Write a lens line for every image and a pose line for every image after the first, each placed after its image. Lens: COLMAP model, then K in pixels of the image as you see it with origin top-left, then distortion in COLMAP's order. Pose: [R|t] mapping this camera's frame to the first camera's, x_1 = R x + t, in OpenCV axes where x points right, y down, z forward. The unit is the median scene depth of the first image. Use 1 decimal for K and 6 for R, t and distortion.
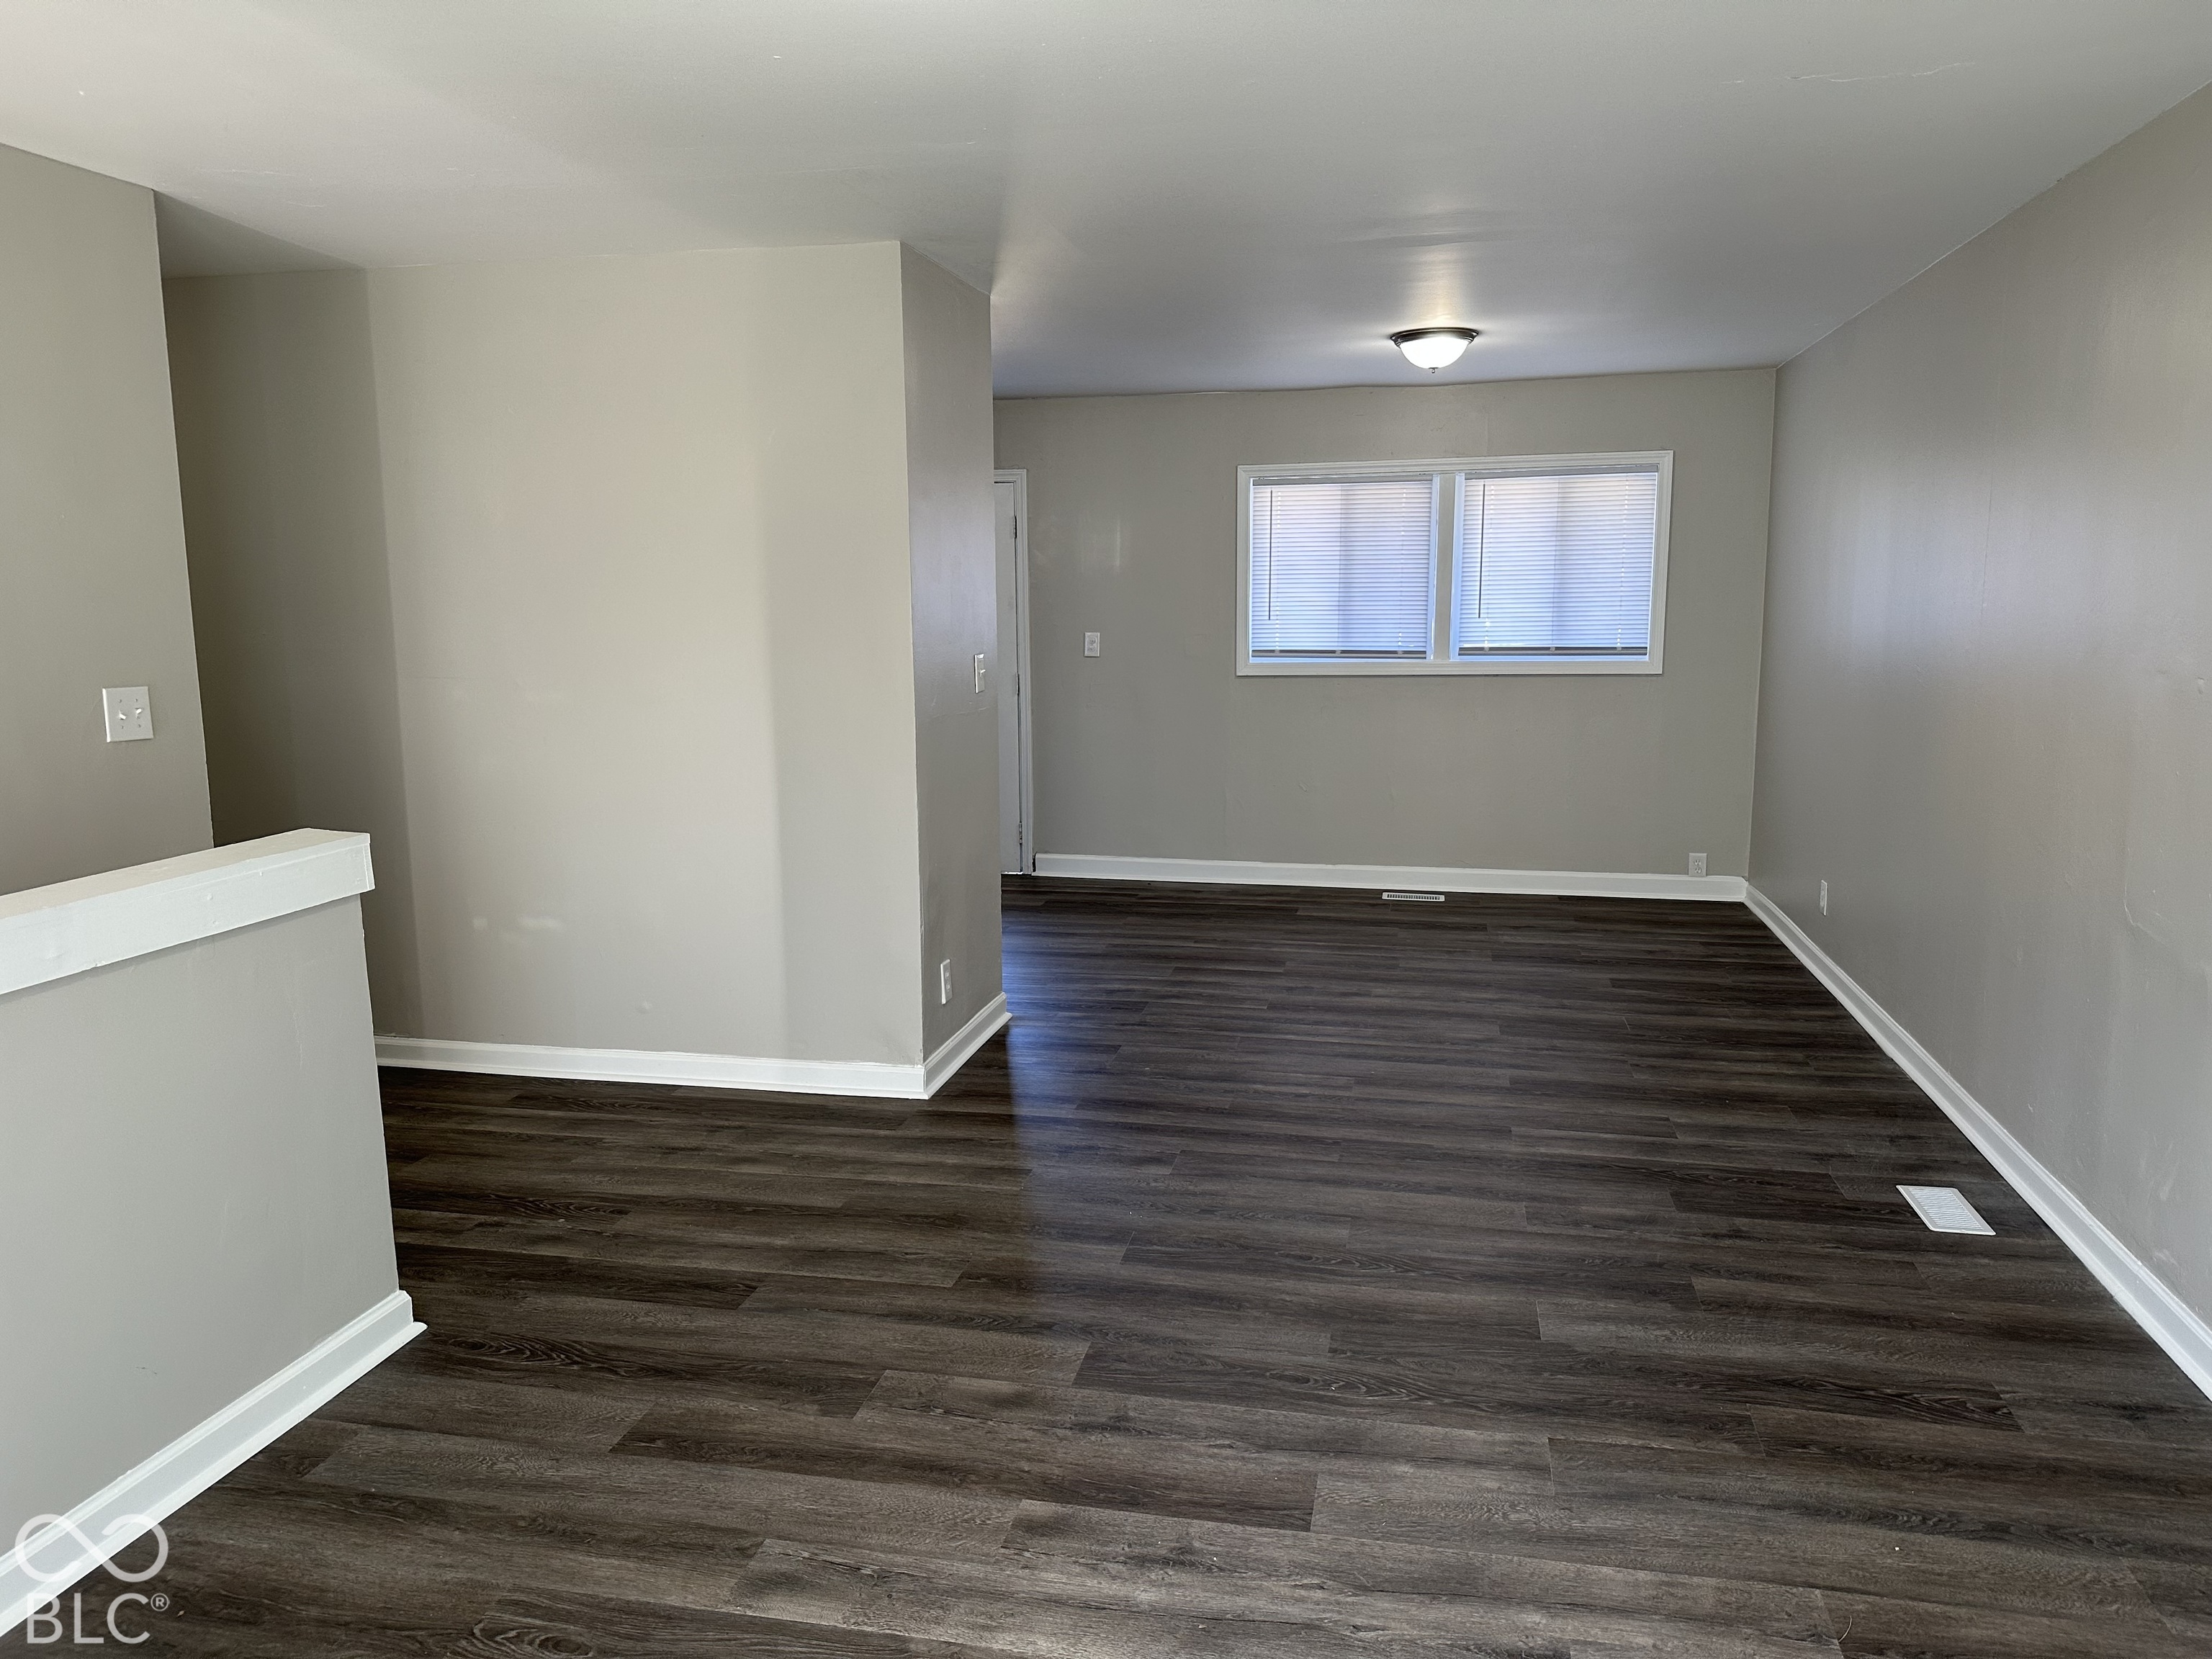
lens RADIAL K [[1556.4, 0, 1104.8], [0, 1556.4, 830.9], [0, 0, 1]] dist [0.001063, -0.000355]
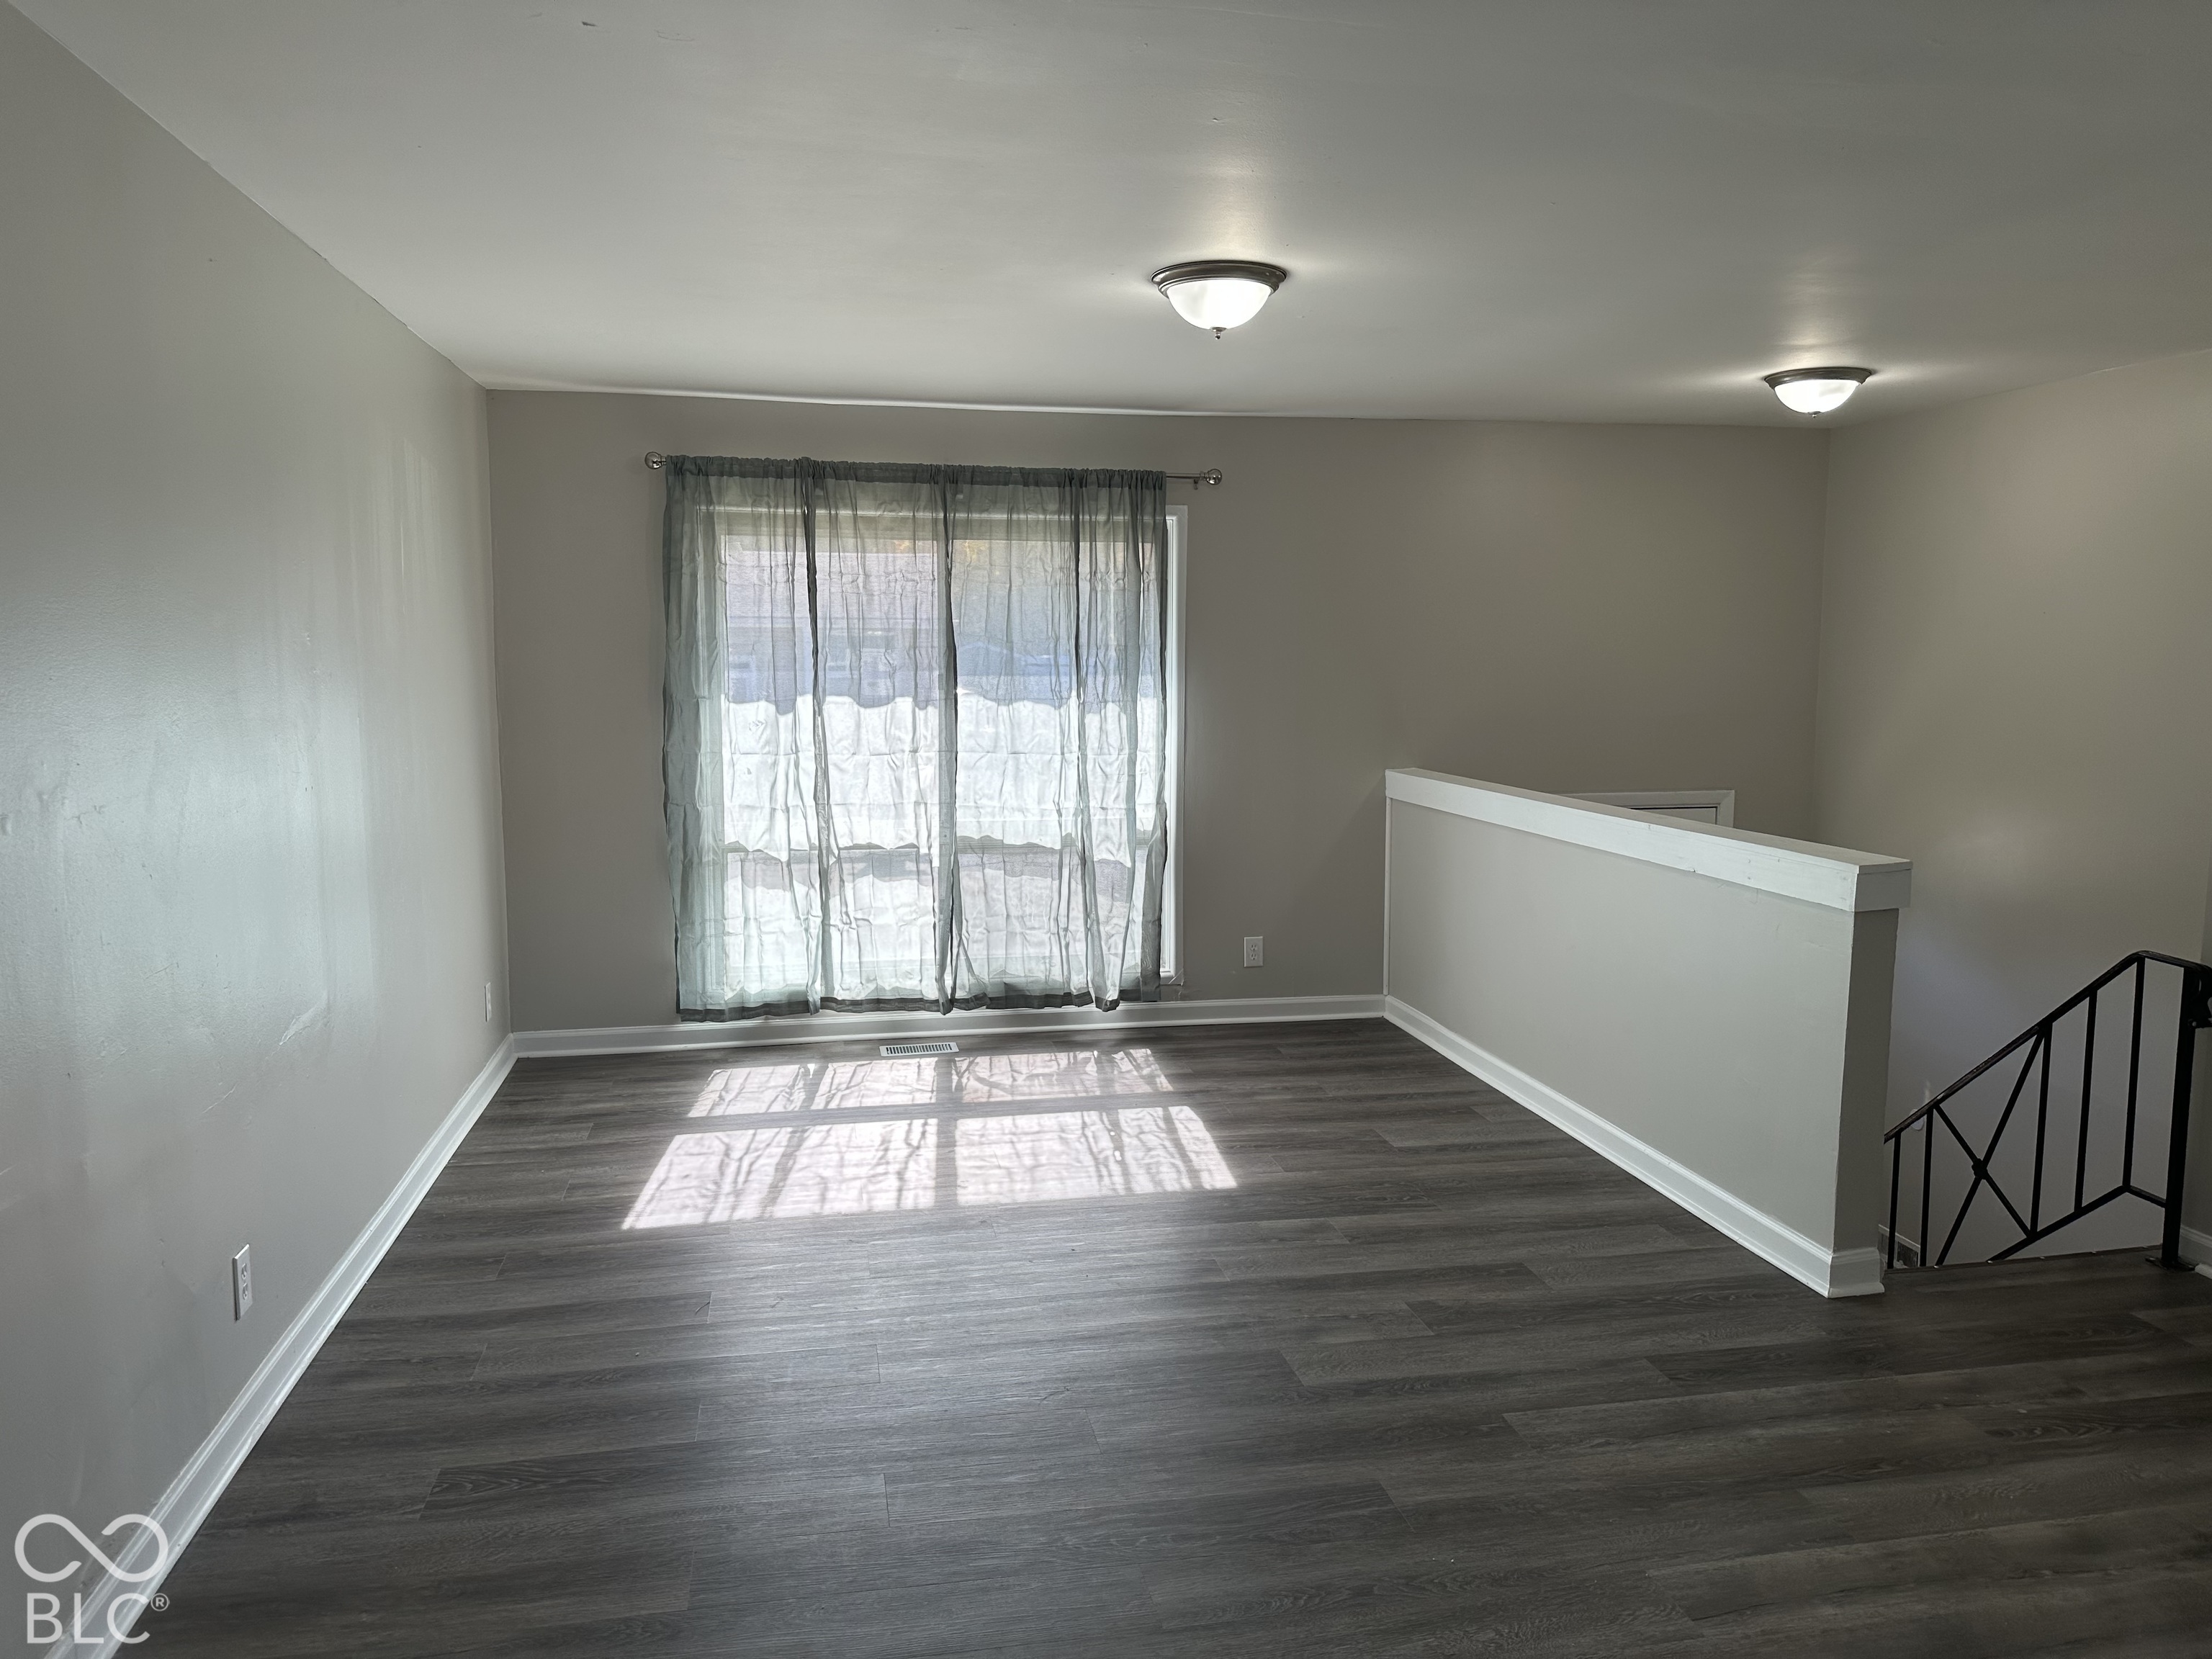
lens RADIAL K [[1556.4, 0, 1105.9], [0, 1556.4, 828.9], [0, 0, 1]] dist [0.001063, -0.000355]
pose [[-0.922471, 0.055872, -0.382001, 0.466785], [-0.044970, 0.967186, 0.250057, -0.274382], [0.383438, 0.247849, -0.889689, 1.687426]]
